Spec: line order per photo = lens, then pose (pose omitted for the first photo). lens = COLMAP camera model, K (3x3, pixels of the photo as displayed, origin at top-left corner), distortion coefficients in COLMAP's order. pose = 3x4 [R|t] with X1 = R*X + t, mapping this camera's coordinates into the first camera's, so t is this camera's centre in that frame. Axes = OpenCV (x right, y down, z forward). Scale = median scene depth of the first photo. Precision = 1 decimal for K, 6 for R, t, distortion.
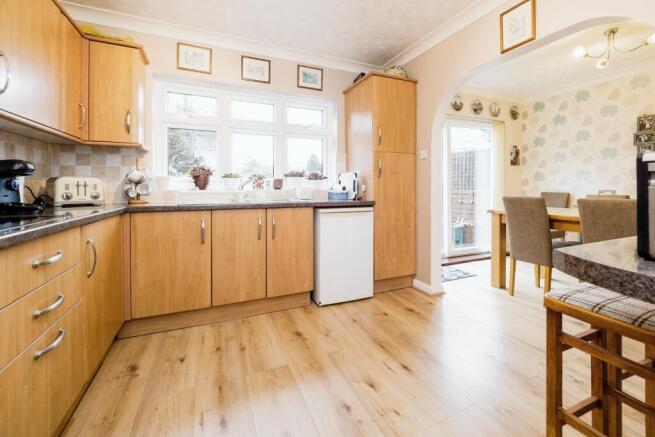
lens RADIAL K [[275.9, 0, 322.8], [0, 275.9, 190.4], [0, 0, 1]] dist [0.001203, 0.000298]
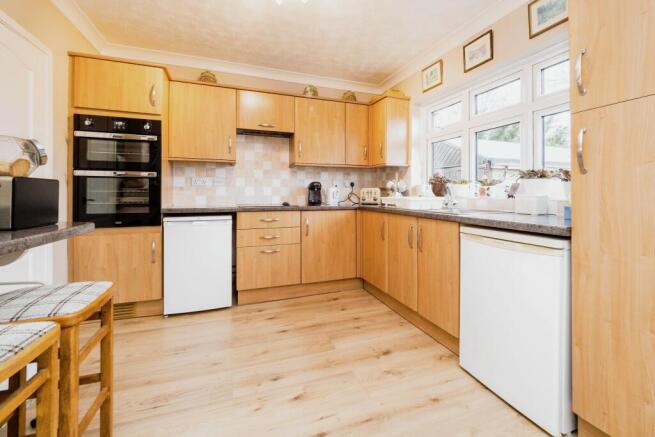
lens RADIAL K [[275.9, 0, 335.5], [0, 275.9, 194.0], [0, 0, 1]] dist [0.001203, 0.000298]
pose [[-0.027216, 0.008633, -0.999592, 0.751432], [-0.006565, 0.999940, 0.008815, -0.022053], [0.999608, 0.006803, -0.027158, 0.754170]]
